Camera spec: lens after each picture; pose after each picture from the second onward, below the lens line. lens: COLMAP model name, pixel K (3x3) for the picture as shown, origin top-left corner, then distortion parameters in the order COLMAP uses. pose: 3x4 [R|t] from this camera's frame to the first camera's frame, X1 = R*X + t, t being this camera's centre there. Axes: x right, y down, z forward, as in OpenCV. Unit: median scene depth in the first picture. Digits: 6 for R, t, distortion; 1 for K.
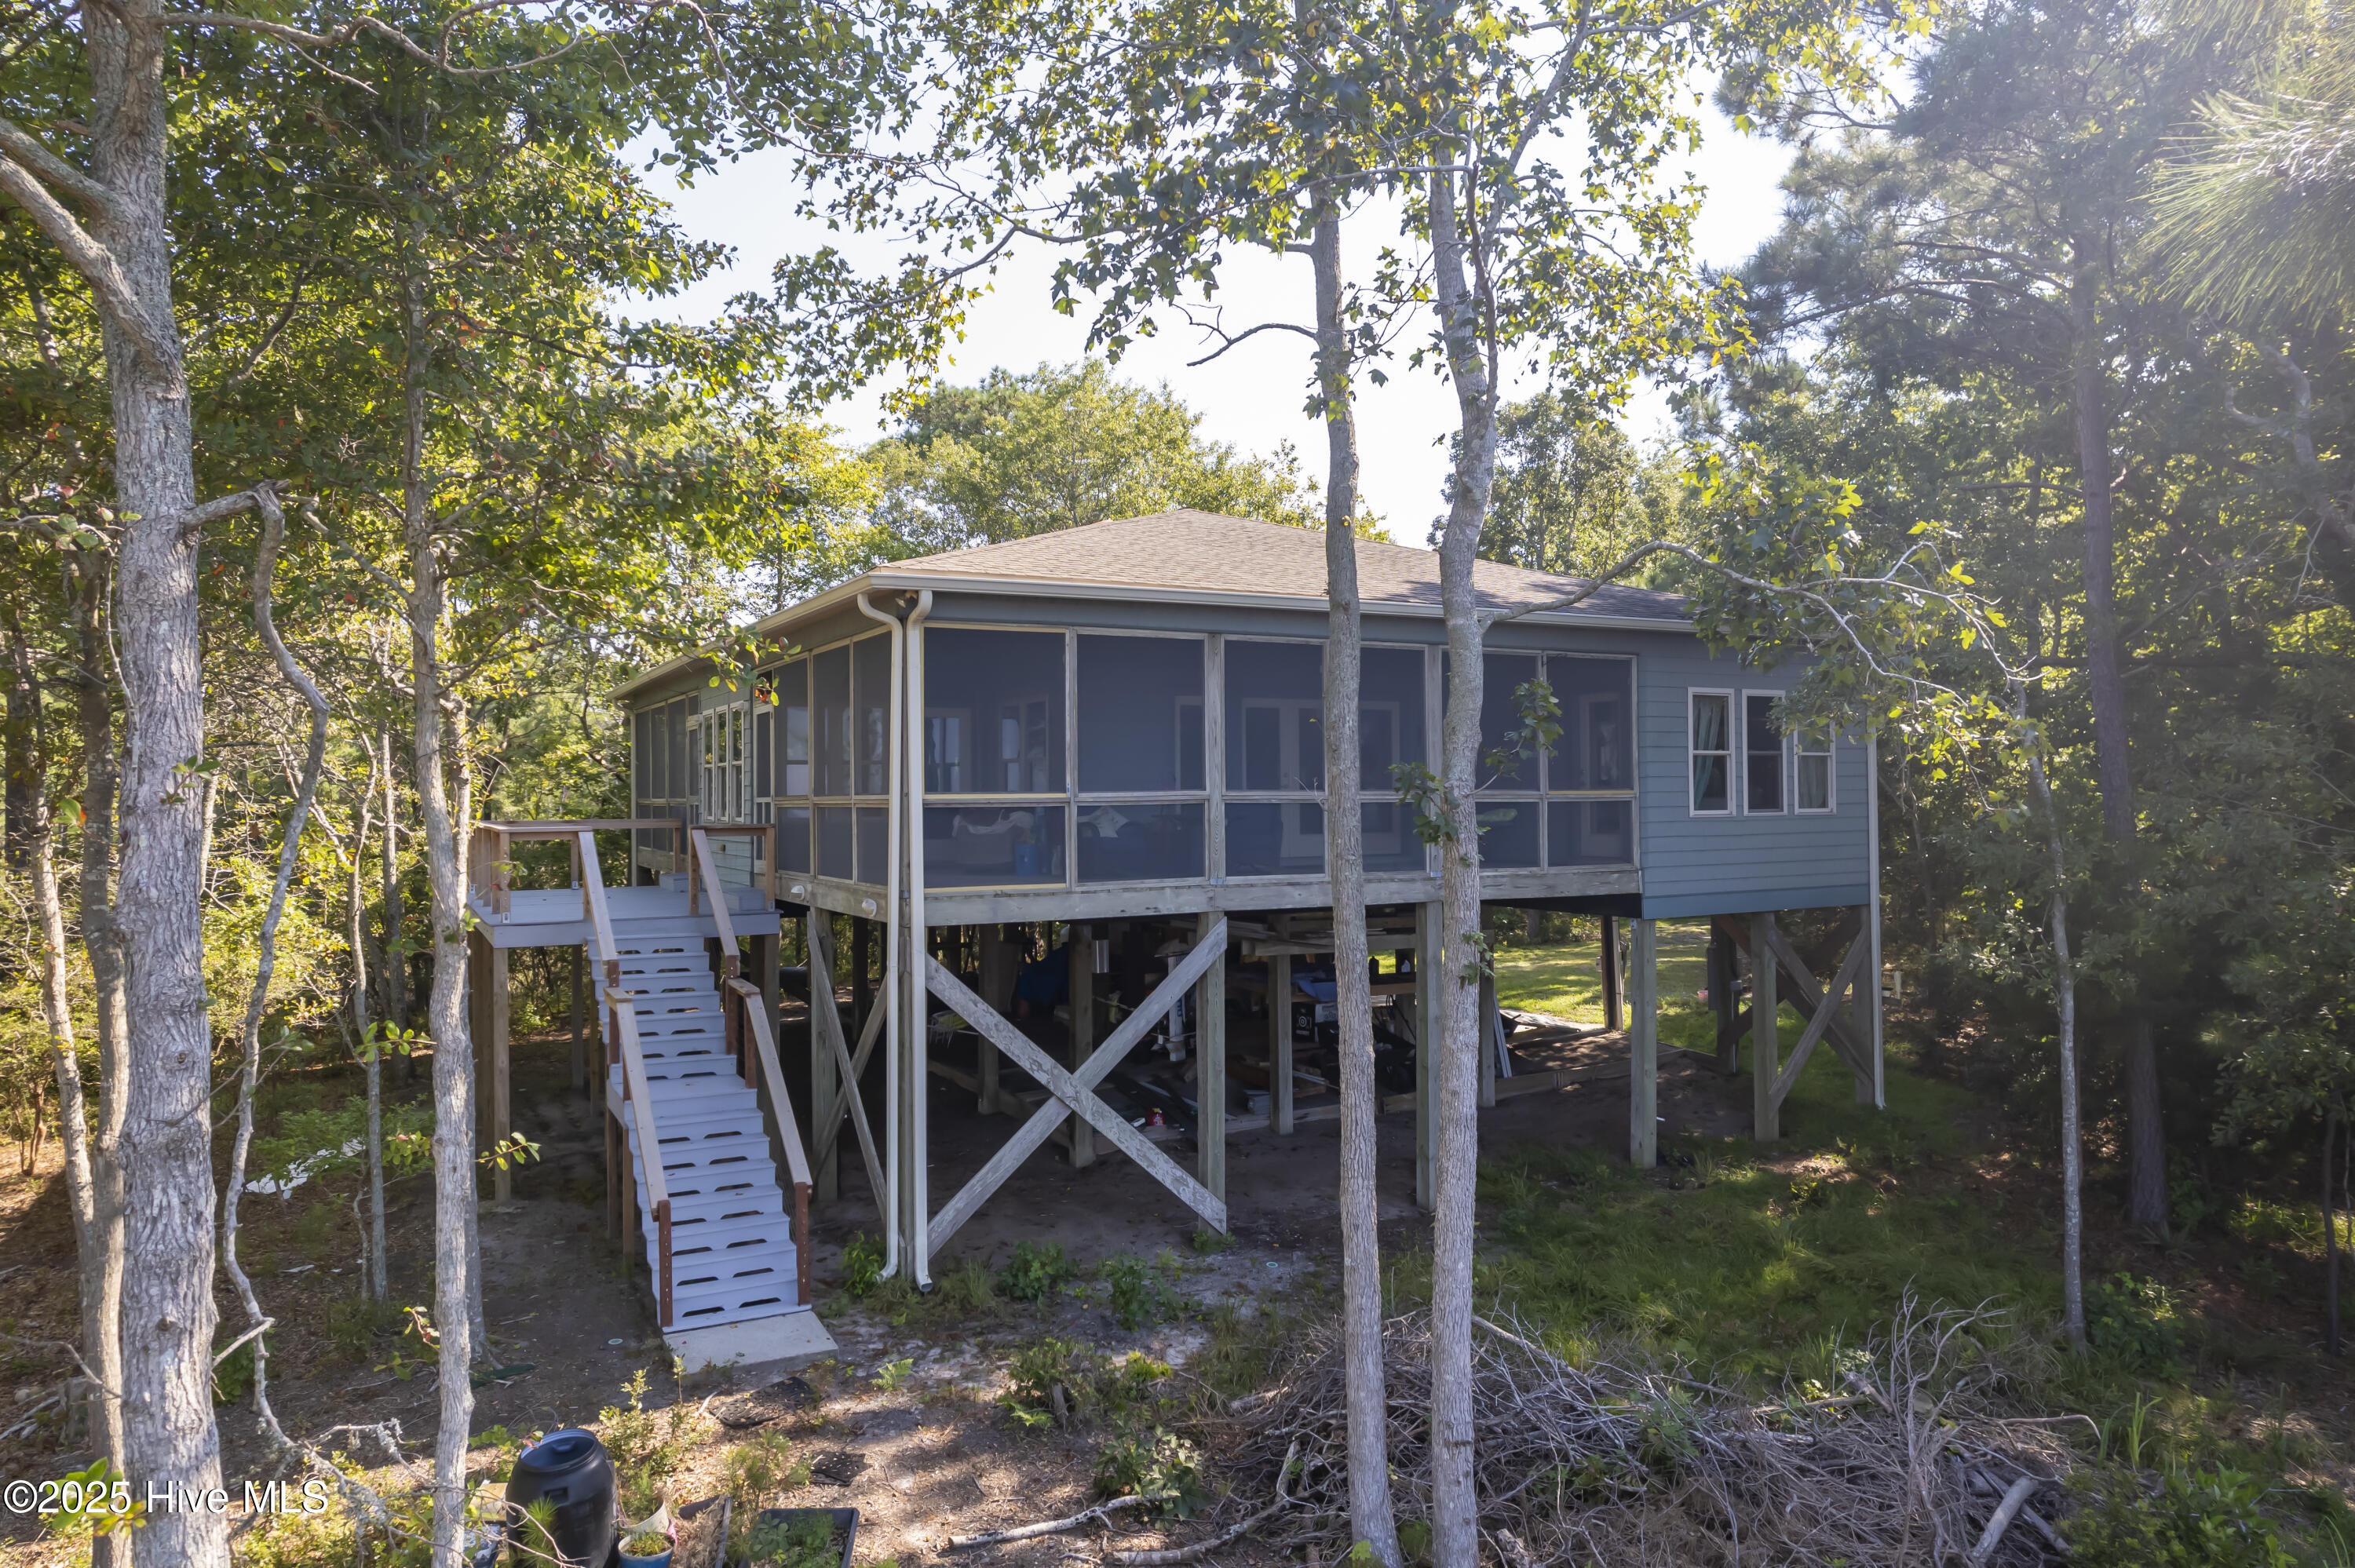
lens RADIAL K [[1501.8, 0, 1177.5], [0, 1501.8, 784.0], [0, 0, 1]] dist [-0.014841, 0.000128]
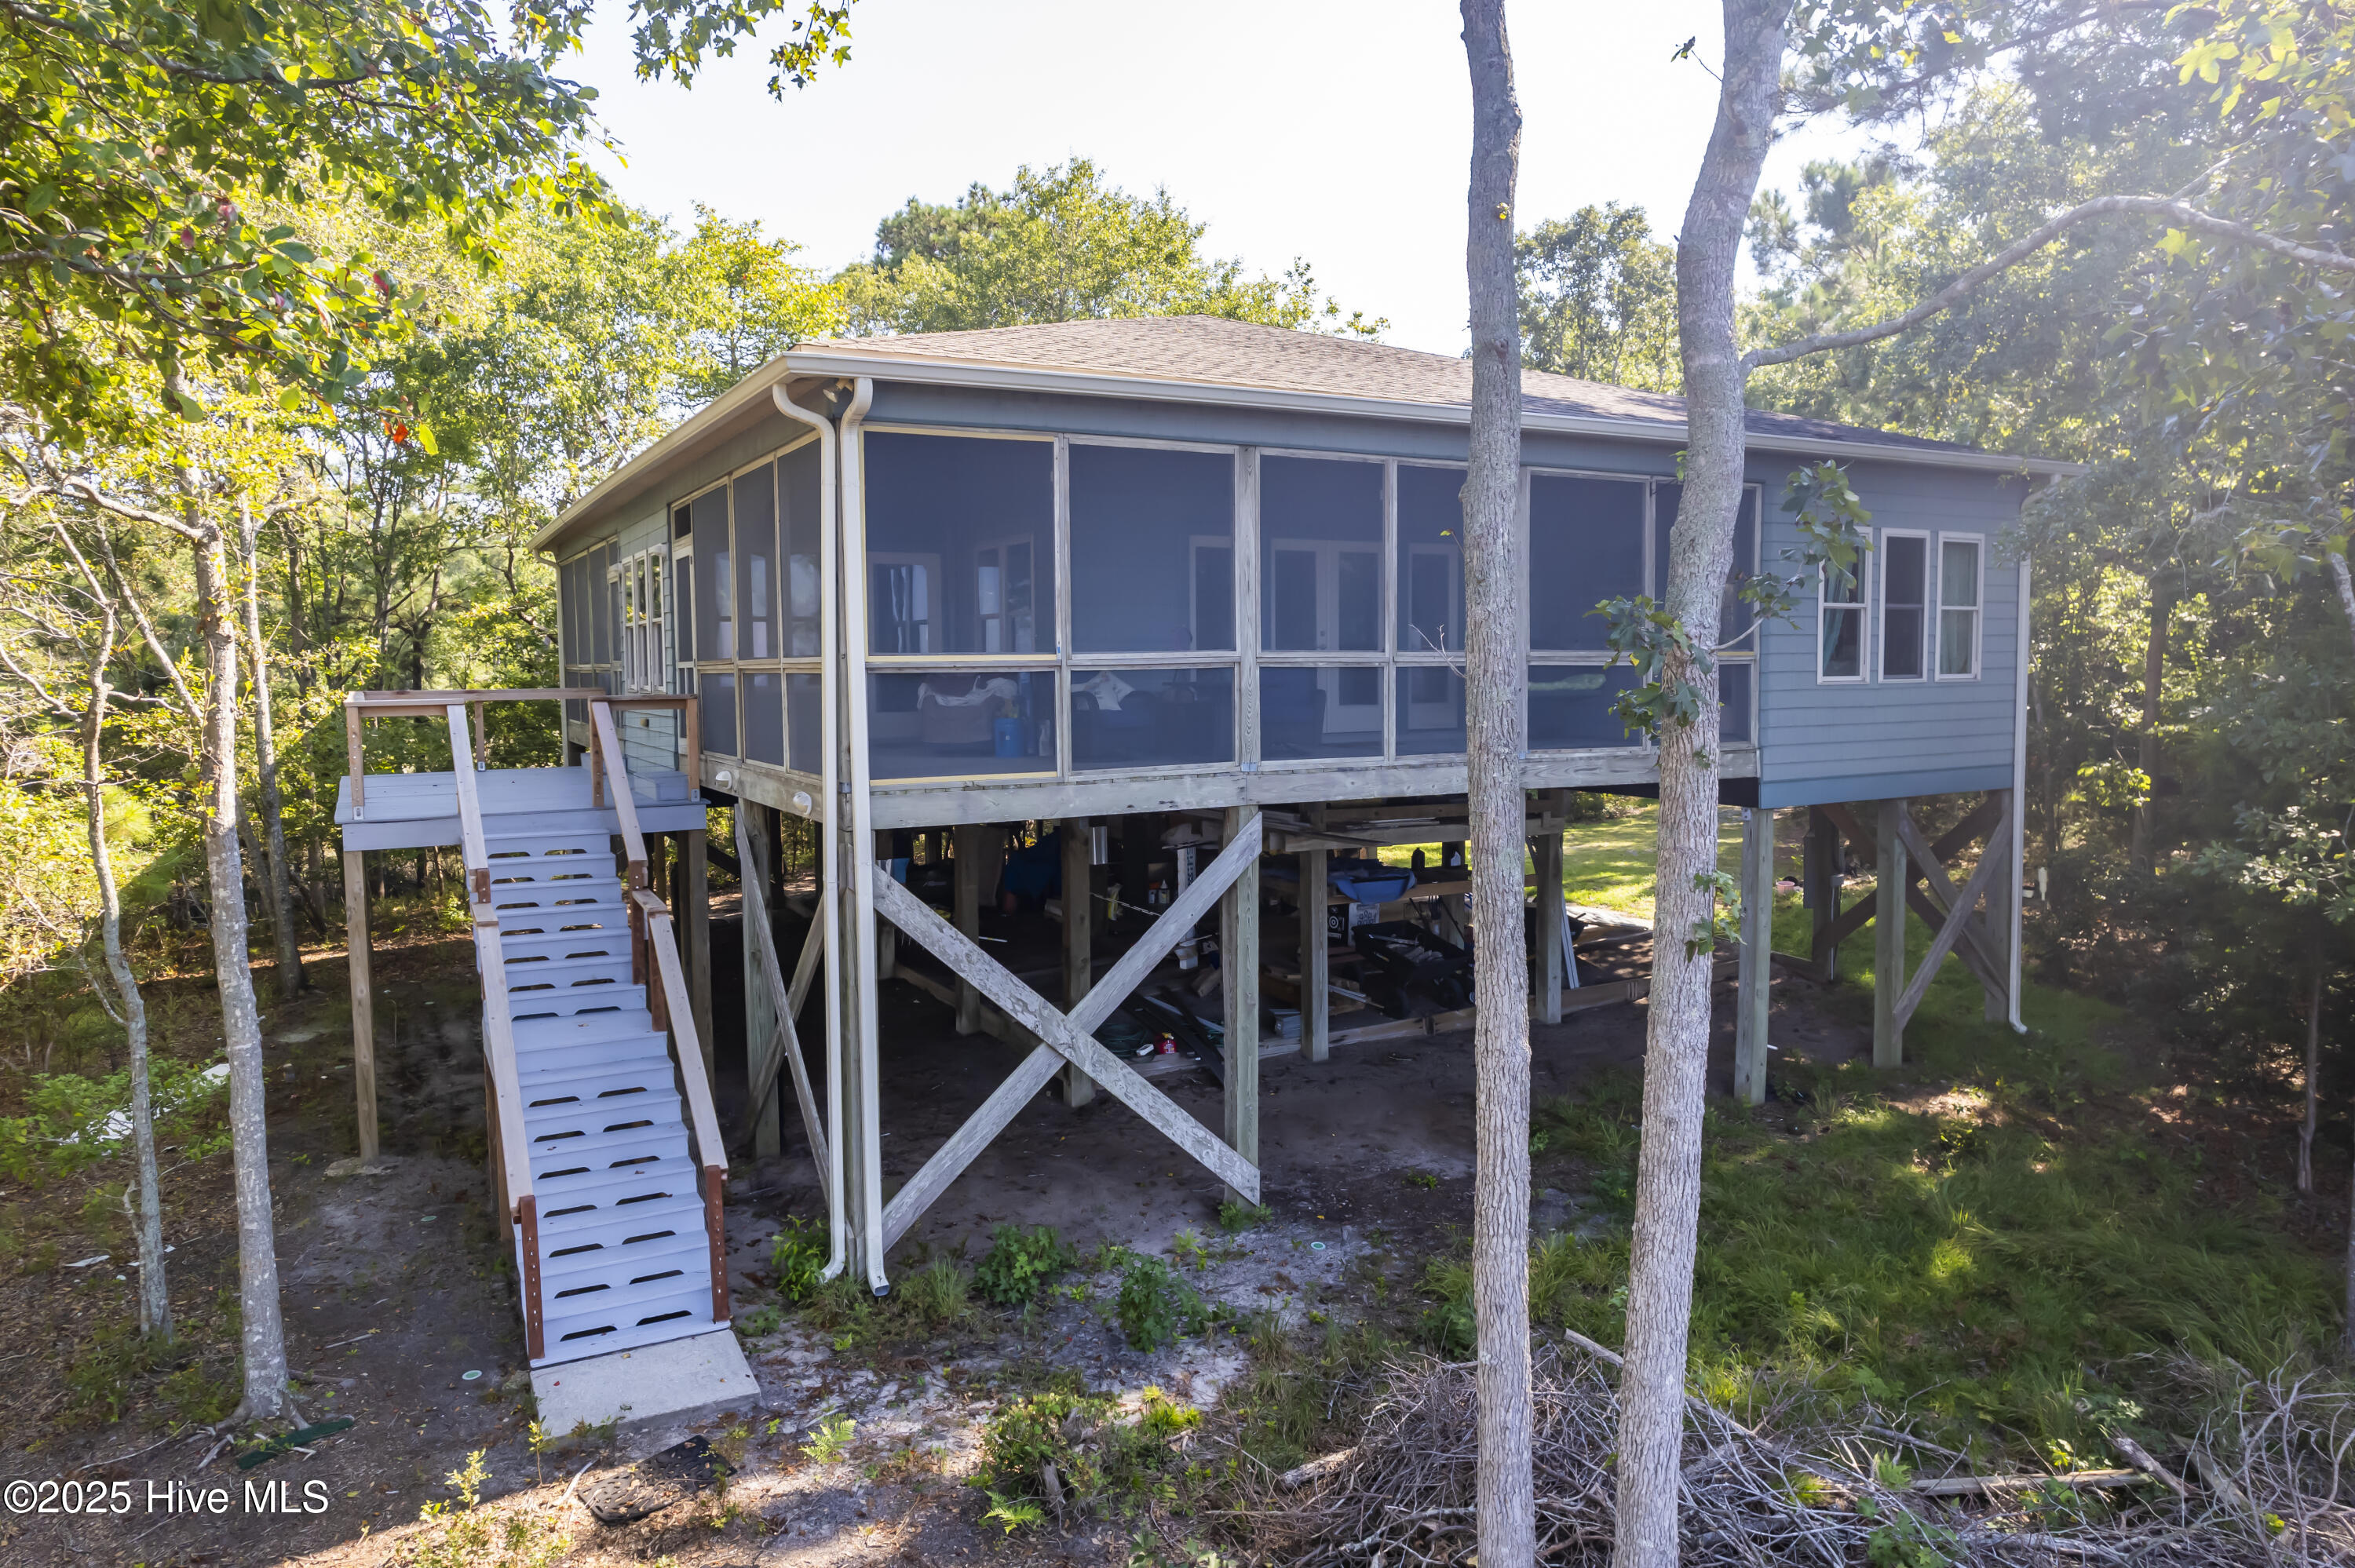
lens RADIAL K [[1501.8, 0, 1177.5], [0, 1501.8, 784.0], [0, 0, 1]] dist [-0.014841, 0.000128]
pose [[0.999978, -0.001383, 0.006531, -0.016942], [0.000797, 0.996039, 0.088917, 0.003911], [-0.006628, -0.088910, 0.996018, 0.227474]]
